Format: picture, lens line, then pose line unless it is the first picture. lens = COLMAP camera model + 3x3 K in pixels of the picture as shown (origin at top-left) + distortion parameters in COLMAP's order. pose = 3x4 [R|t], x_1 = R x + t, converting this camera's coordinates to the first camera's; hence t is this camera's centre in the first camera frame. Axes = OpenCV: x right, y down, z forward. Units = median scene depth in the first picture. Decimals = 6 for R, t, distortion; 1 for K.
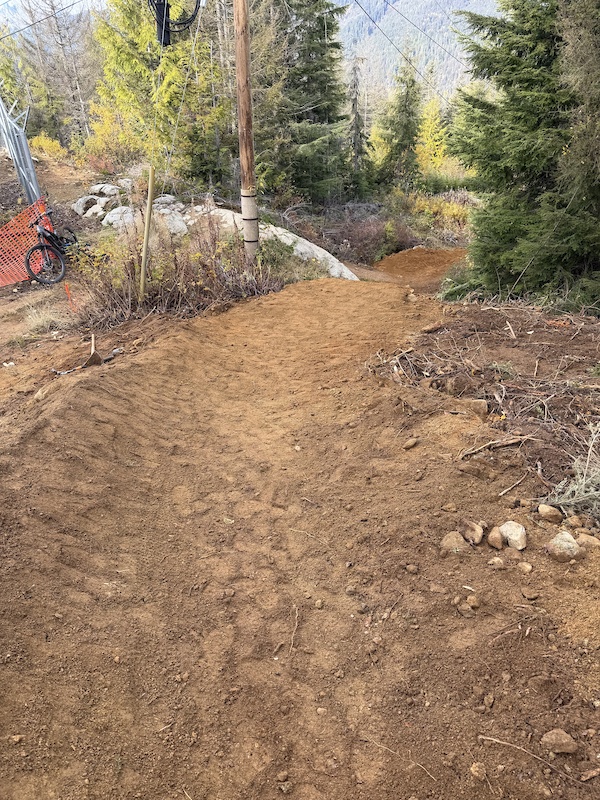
lens RADIAL K [[564.4, 0, 270.6], [0, 564.4, 374.2], [0, 0, 1]] dist [0.034221, -0.000501]
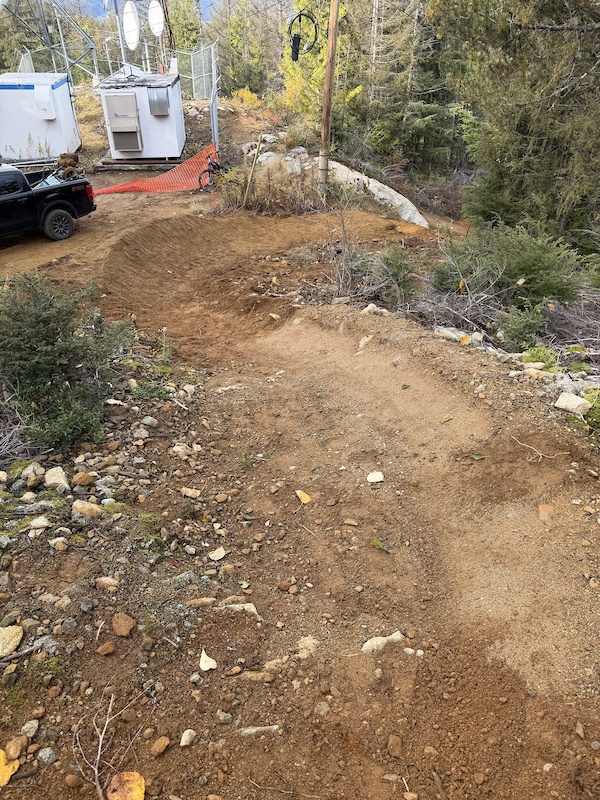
lens RADIAL K [[553.5, 0, 302.3], [0, 553.5, 388.4], [0, 0, 1]] dist [0.000458, 0.004368]
pose [[0.947777, 0.218606, -0.232228, 0.231034], [-0.190823, 0.972116, 0.136301, 0.079252], [0.255549, -0.084868, 0.963064, -0.355042]]
